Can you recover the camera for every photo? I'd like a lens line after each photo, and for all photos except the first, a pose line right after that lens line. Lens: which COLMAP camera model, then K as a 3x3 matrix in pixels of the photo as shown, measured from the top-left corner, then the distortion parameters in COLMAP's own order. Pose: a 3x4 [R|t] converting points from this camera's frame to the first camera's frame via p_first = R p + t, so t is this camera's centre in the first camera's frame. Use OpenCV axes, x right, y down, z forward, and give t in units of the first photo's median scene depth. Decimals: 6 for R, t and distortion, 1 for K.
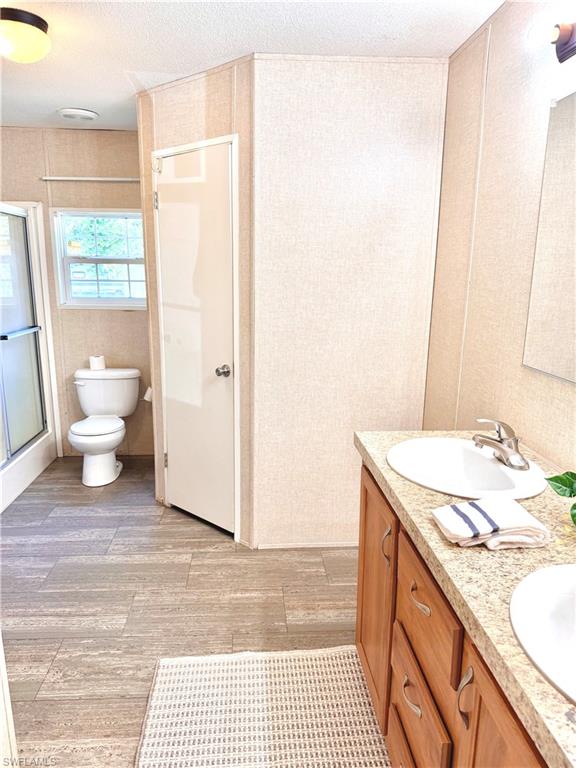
lens RADIAL K [[552.1, 0, 287.7], [0, 552.1, 388.9], [0, 0, 1]] dist [-0.004615, -0.006051]
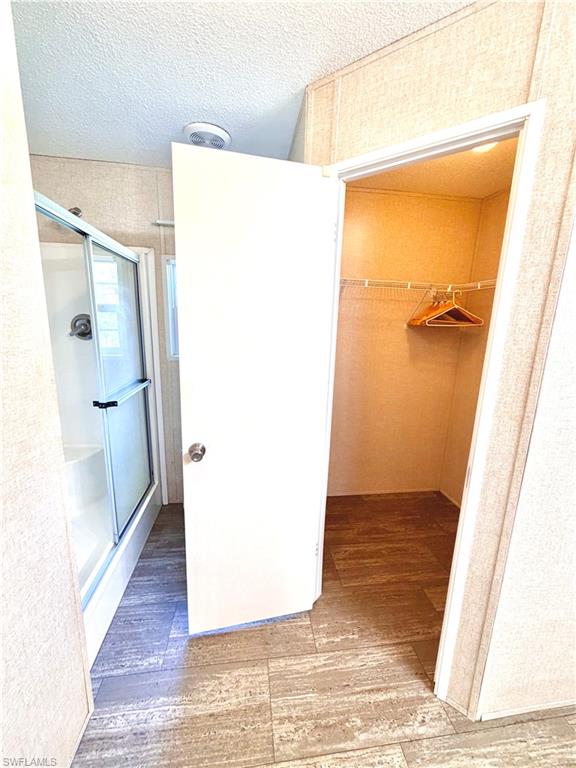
lens RADIAL K [[306.7, 0, 288.0], [0, 306.7, 384.0], [0, 0, 1]] dist [0.002125, -0.000084]
pose [[0.997754, 0.007917, 0.066508, -0.257746], [-0.007301, 0.999928, -0.009496, -0.107595], [-0.066578, 0.008990, 0.997741, 0.477224]]
